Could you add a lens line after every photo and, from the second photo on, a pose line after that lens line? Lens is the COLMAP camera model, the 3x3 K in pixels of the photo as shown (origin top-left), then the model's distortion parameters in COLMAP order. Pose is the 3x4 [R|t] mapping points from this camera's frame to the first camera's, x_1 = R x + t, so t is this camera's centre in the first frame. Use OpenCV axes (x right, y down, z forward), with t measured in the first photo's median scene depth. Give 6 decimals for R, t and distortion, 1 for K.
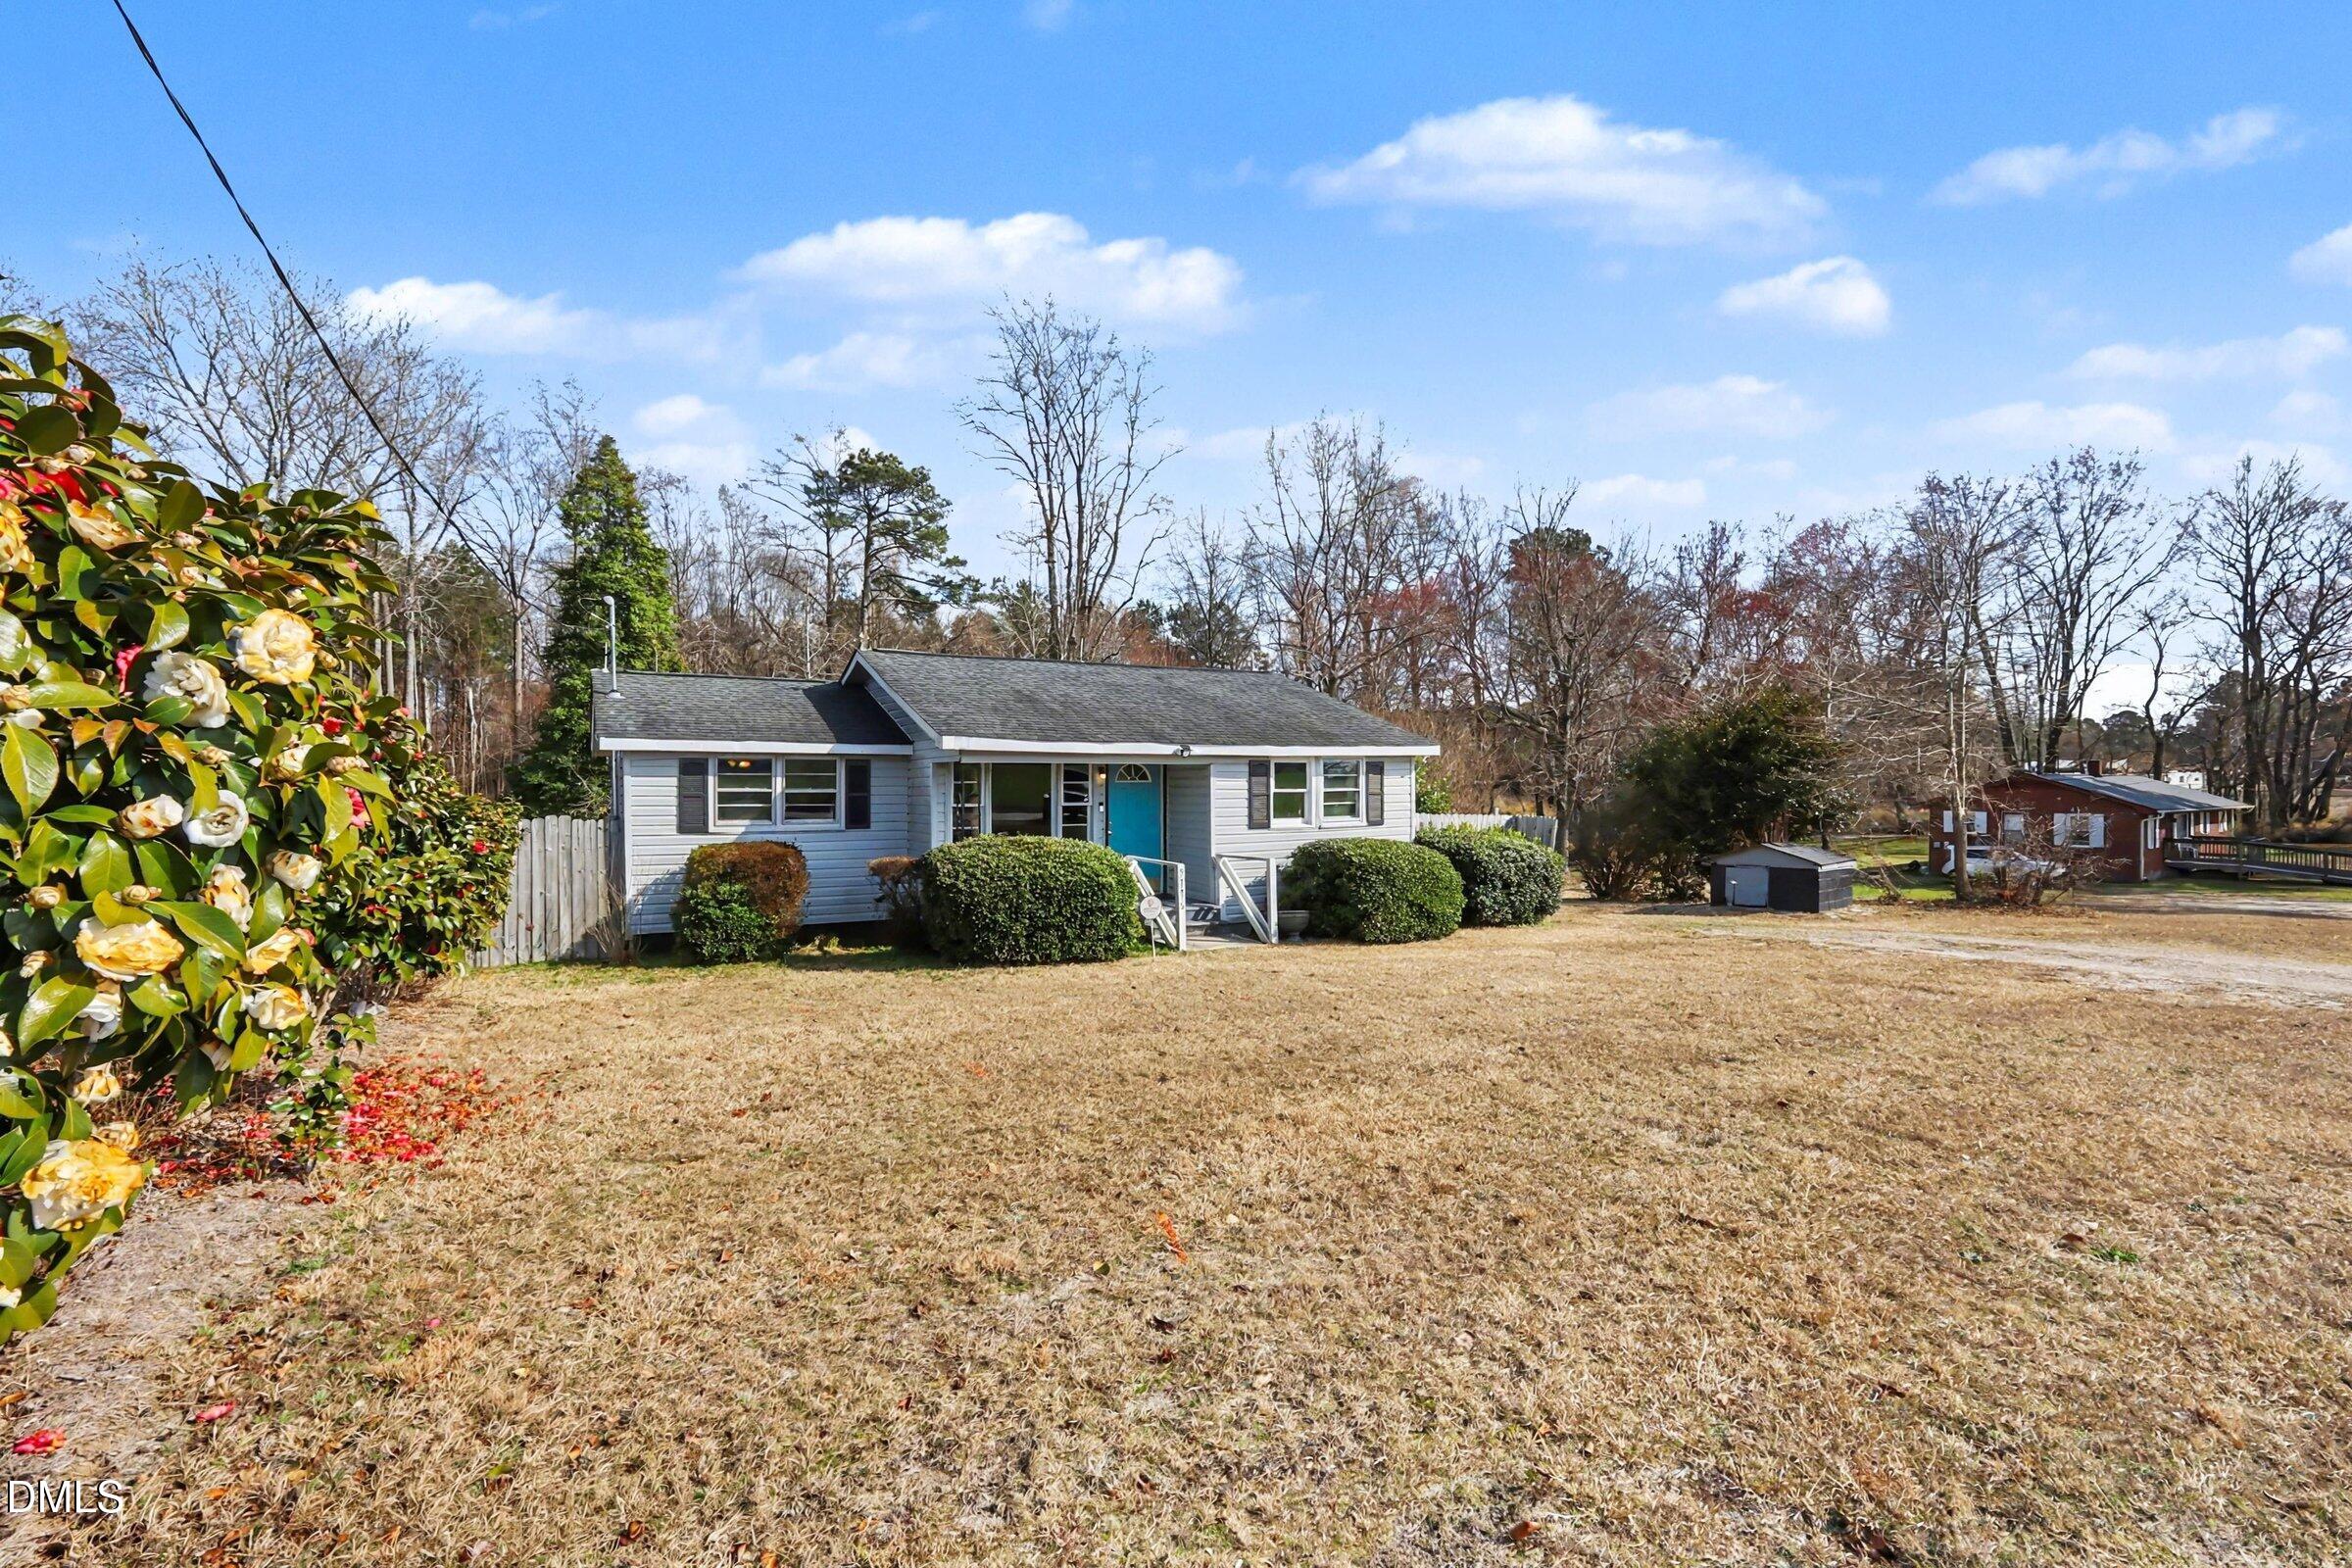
lens RADIAL K [[1071.6, 0, 1181.0], [0, 1071.6, 777.1], [0, 0, 1]] dist [-0.004253, 0.000011]
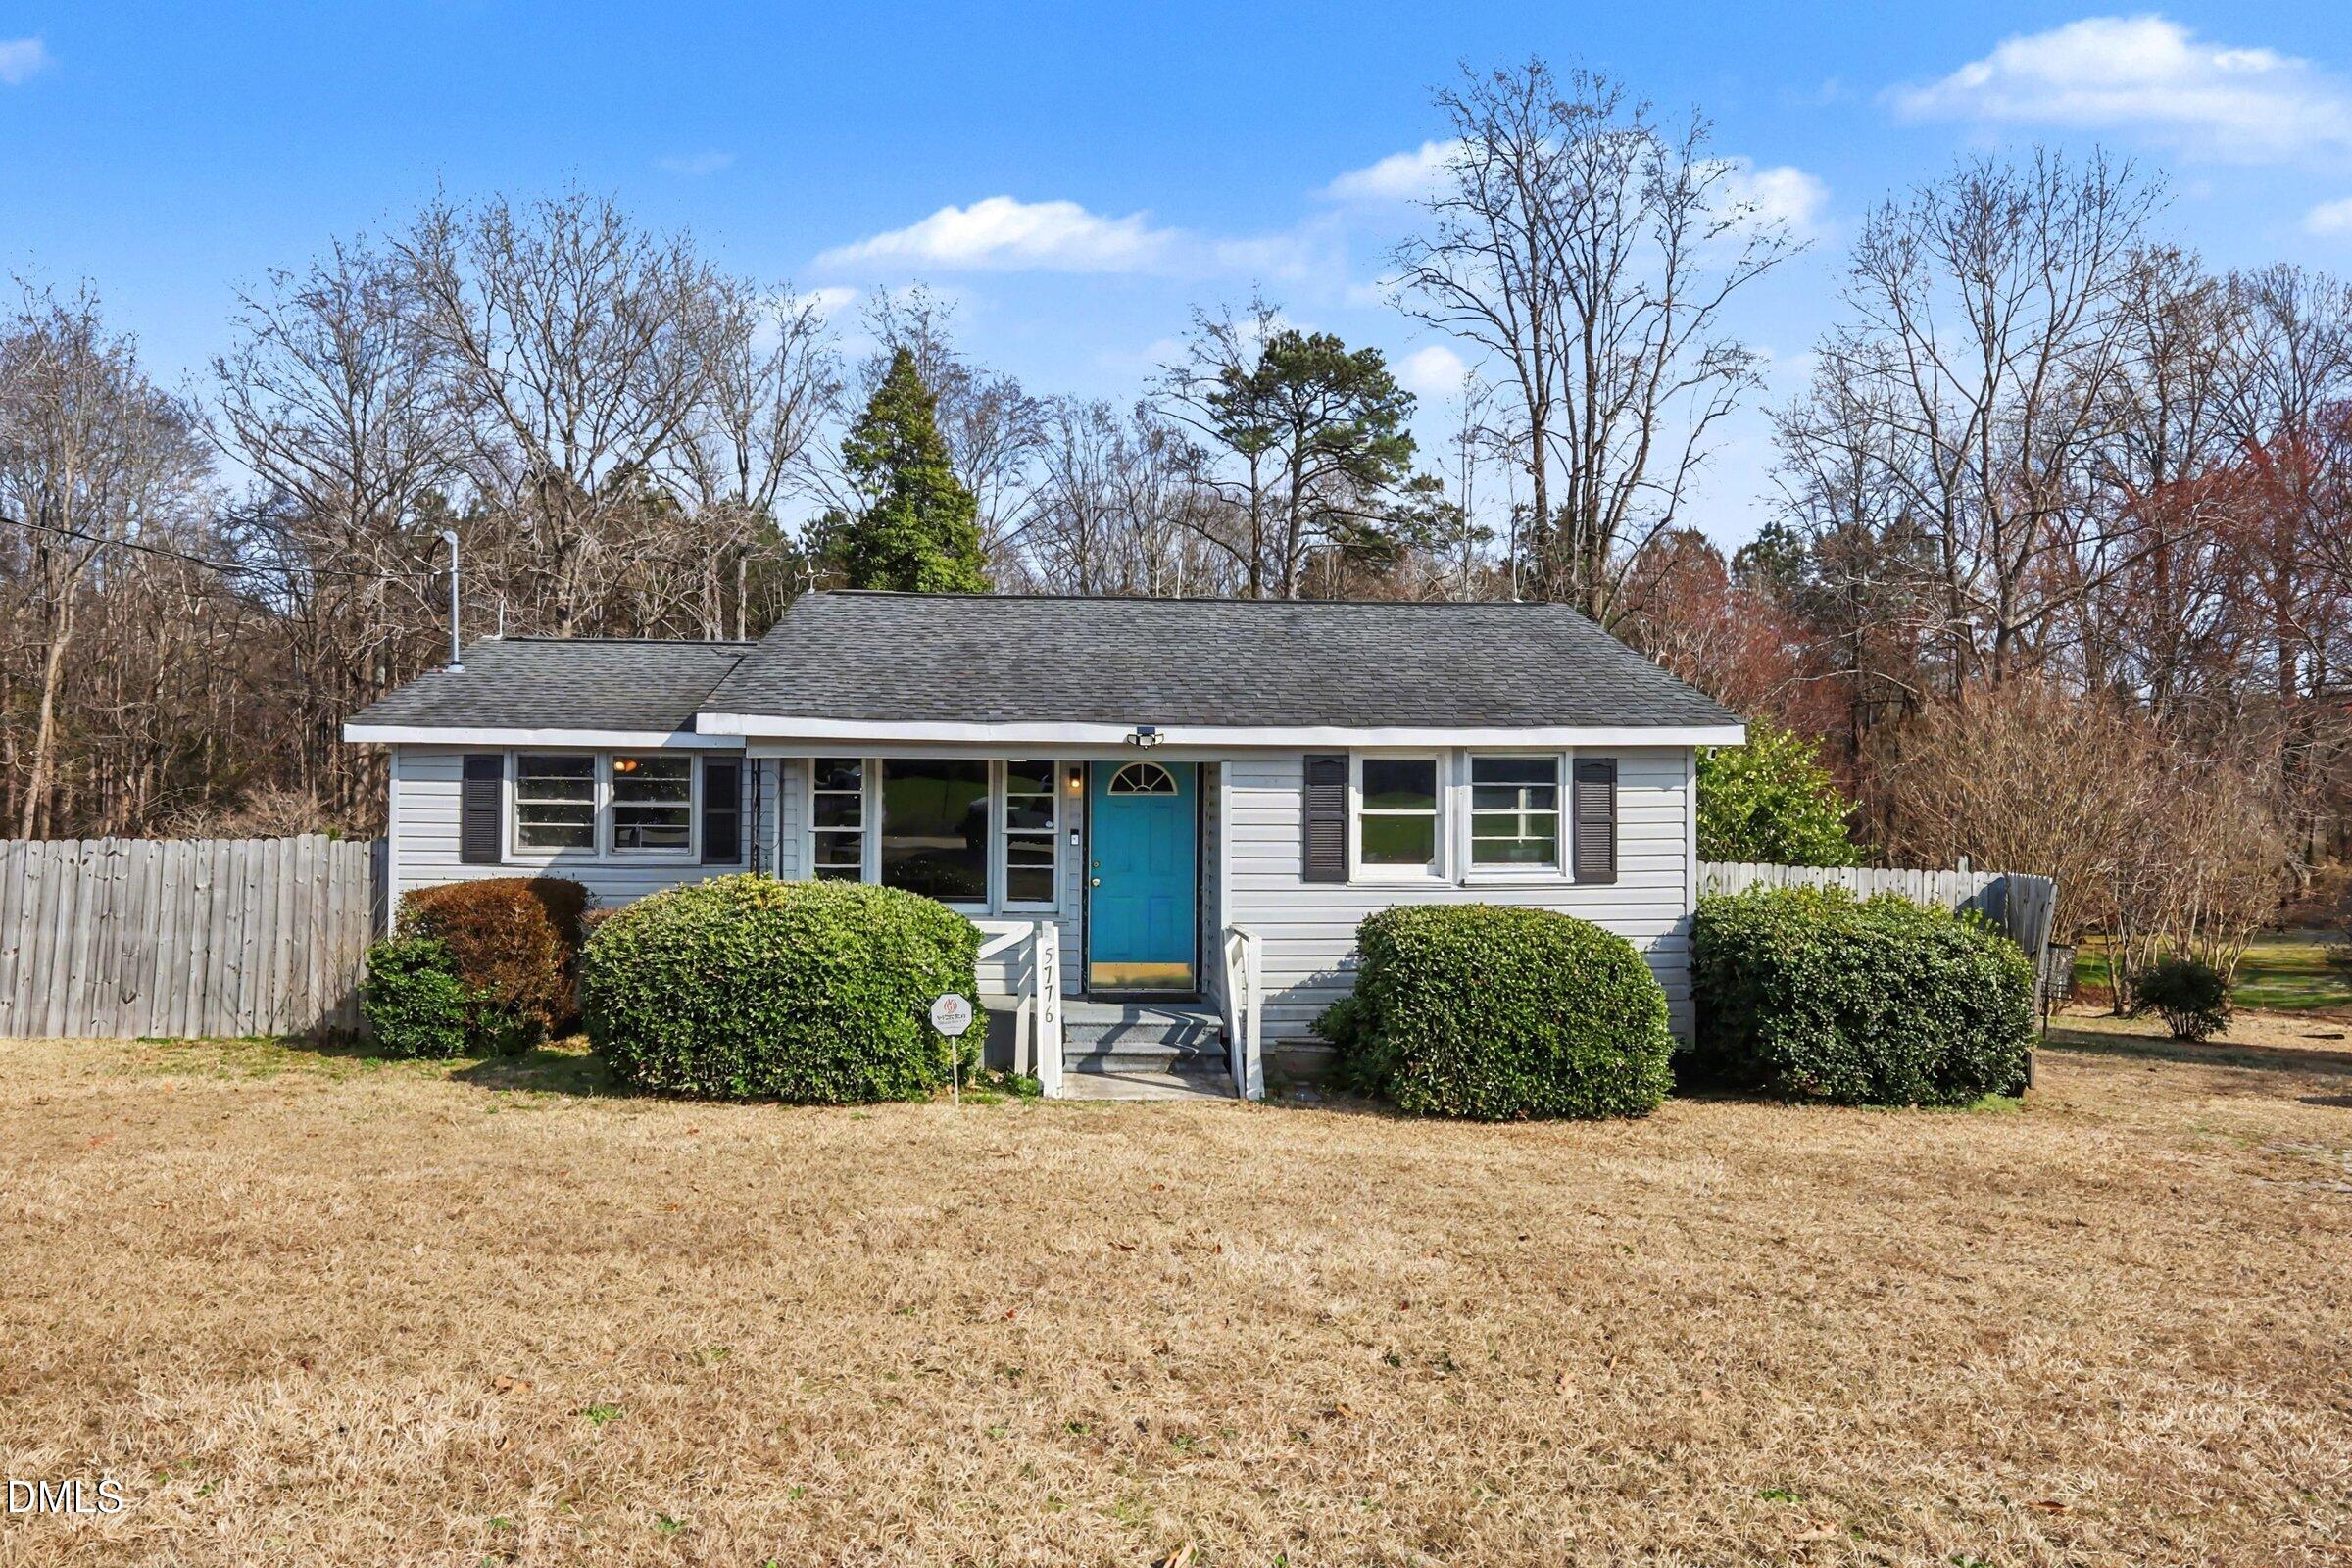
lens RADIAL K [[1562.6, 0, 1169.9], [0, 1562.6, 793.1], [0, 0, 1]] dist [0.000431, 0.000133]
pose [[0.904694, 0.004618, -0.426038, 0.328097], [-0.008692, 0.999933, -0.007619, 0.009770], [0.425974, 0.010596, 0.904673, 0.248772]]
